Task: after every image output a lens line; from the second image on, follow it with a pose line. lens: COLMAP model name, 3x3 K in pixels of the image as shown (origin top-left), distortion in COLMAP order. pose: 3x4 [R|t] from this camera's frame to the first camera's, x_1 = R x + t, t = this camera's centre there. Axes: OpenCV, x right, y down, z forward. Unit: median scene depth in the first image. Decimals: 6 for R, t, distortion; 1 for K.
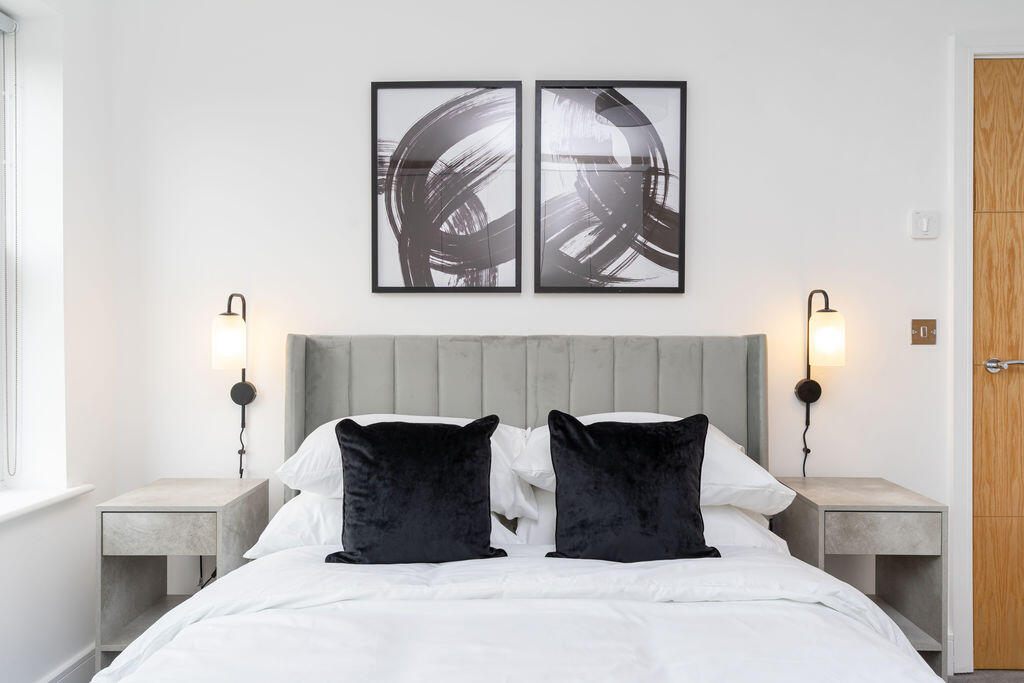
lens RADIAL K [[627.0, 0, 513.7], [0, 627.0, 338.8], [0, 0, 1]] dist [0.003286, 0.003821]
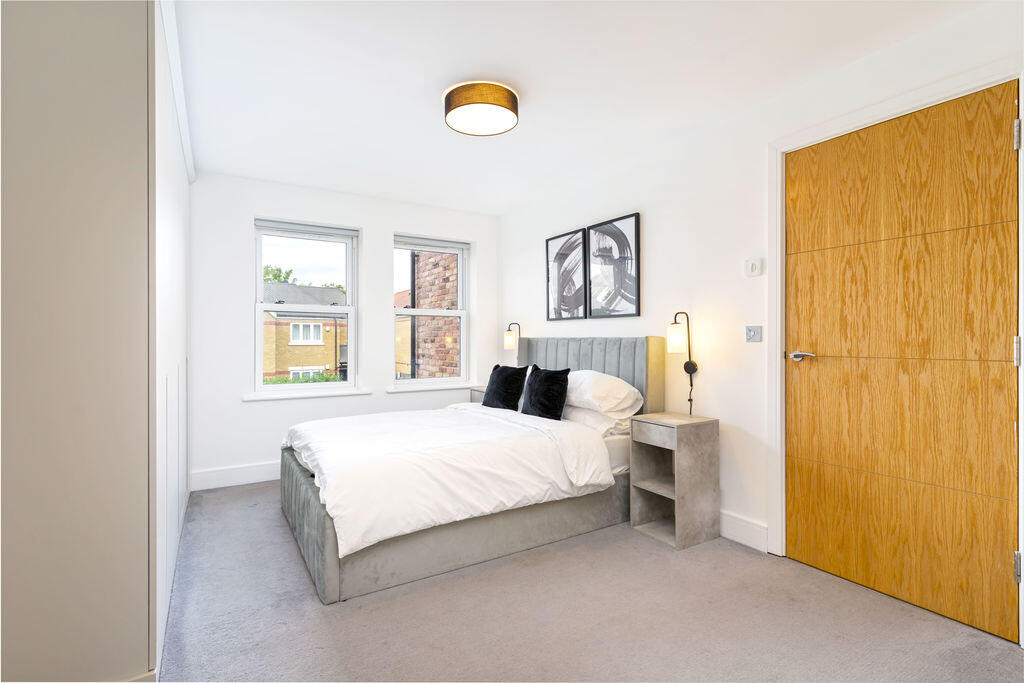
lens RADIAL K [[477.3, 0, 509.9], [0, 477.3, 338.9], [0, 0, 1]] dist [0.001793, 0.000376]
pose [[0.538527, -0.002250, -0.842605, 1.343501], [0.000343, 0.999997, -0.002451, 0.004022], [0.842608, 0.001031, 0.538526, -0.179691]]
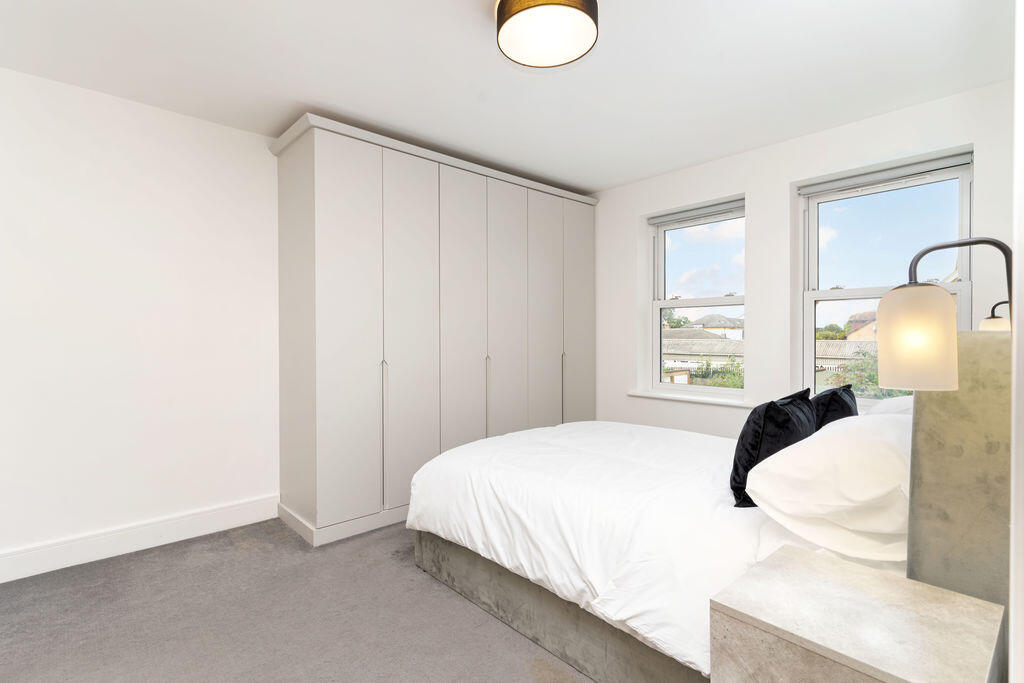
lens RADIAL K [[477.3, 0, 510.4], [0, 477.3, 342.3], [0, 0, 1]] dist [0.001793, 0.000376]
pose [[-0.718876, 0.011451, -0.695044, 0.964849], [0.004987, 0.999924, 0.011315, -0.004076], [0.695121, 0.004668, -0.718878, 0.970999]]
